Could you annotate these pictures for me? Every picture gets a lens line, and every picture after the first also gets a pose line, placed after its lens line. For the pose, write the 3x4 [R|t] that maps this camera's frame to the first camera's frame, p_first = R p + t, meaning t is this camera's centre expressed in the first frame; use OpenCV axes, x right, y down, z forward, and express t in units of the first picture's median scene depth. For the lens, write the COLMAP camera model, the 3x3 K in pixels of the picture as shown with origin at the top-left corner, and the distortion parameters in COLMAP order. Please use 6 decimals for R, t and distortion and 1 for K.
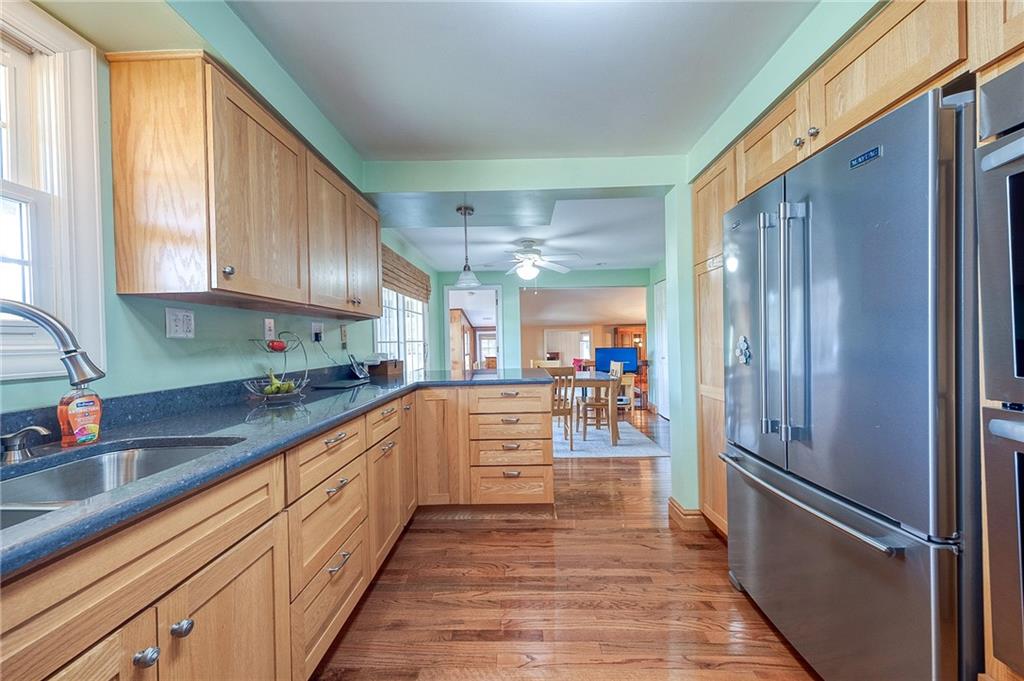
lens RADIAL K [[386.1, 0, 510.5], [0, 386.1, 341.7], [0, 0, 1]] dist [0.013943, 0.000442]
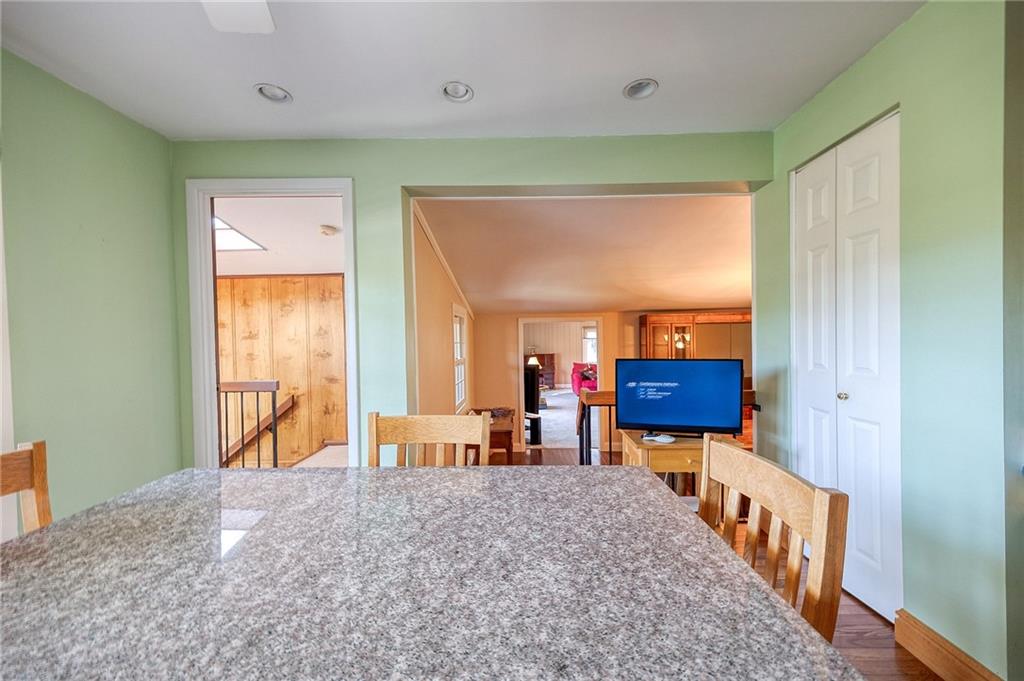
lens RADIAL K [[386.1, 0, 513.1], [0, 386.1, 346.8], [0, 0, 1]] dist [0.013943, 0.000442]
pose [[0.999966, 0.004932, -0.006540, 0.143372], [-0.004786, 0.999744, 0.022131, -0.002361], [0.006647, -0.022099, 0.999734, 0.732892]]
